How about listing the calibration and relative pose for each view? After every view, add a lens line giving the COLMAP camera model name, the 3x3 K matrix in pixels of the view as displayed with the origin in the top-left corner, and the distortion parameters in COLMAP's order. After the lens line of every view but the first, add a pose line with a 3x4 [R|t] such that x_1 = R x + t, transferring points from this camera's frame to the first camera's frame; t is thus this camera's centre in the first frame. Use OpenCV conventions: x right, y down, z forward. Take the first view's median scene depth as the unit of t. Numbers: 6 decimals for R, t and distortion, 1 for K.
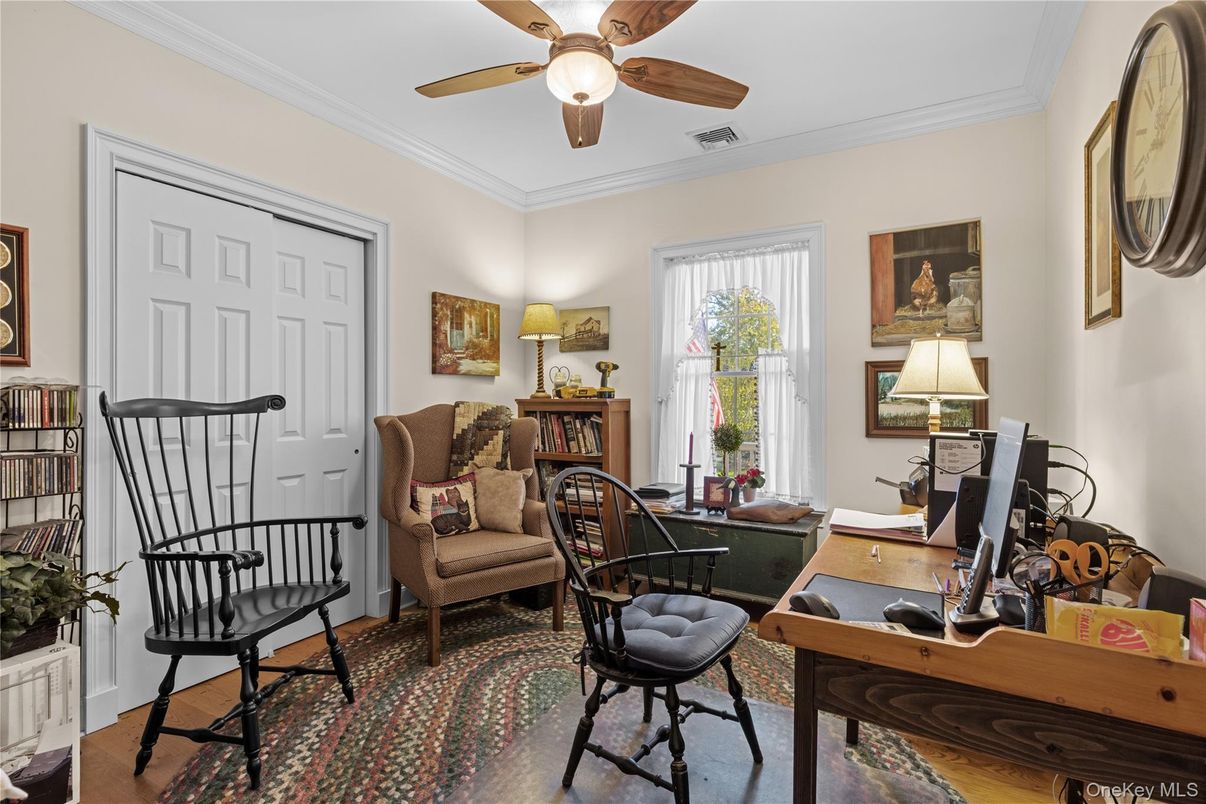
lens RADIAL K [[599.0, 0, 604.1], [0, 599.0, 400.1], [0, 0, 1]] dist [0.001277, 0.000824]
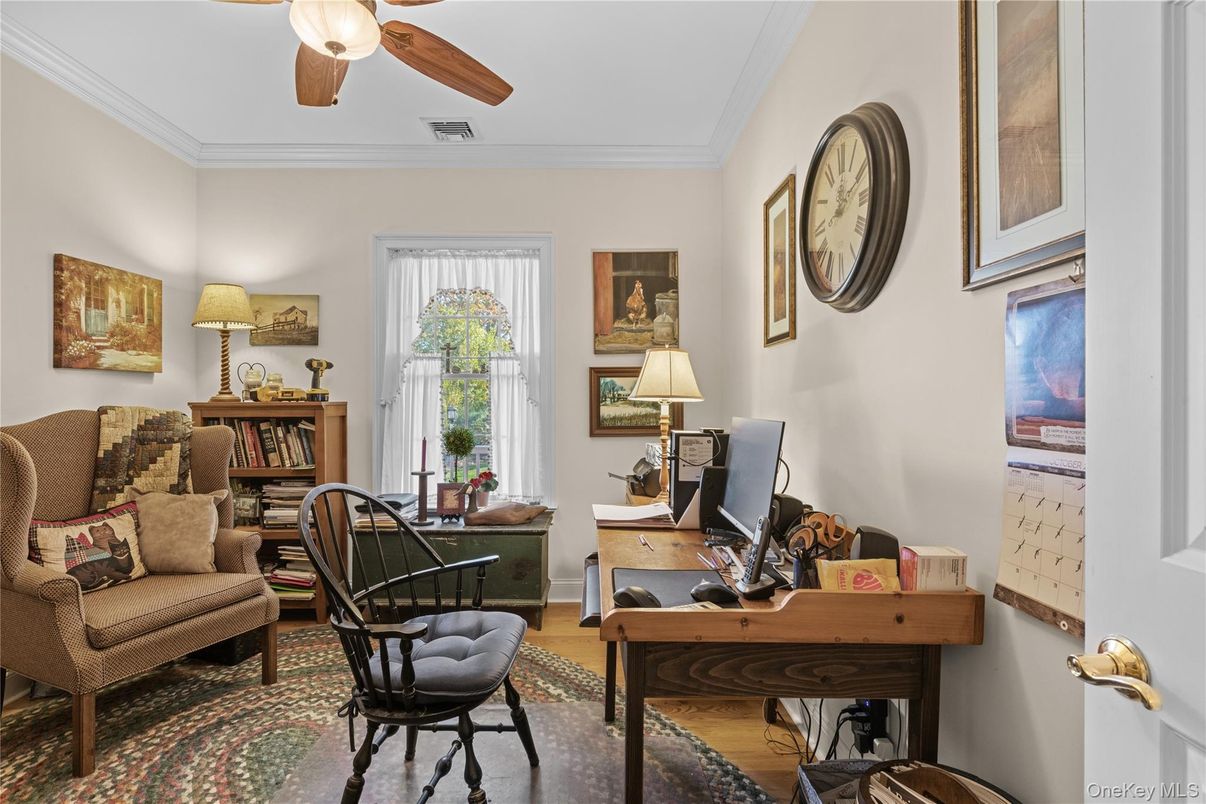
lens RADIAL K [[599.0, 0, 603.7], [0, 599.0, 400.5], [0, 0, 1]] dist [0.001277, 0.000824]
pose [[0.858123, -0.001511, 0.513443, -0.113656], [0.003022, 0.999993, -0.002108, -0.001668], [-0.513436, 0.003360, 0.858121, 0.059186]]
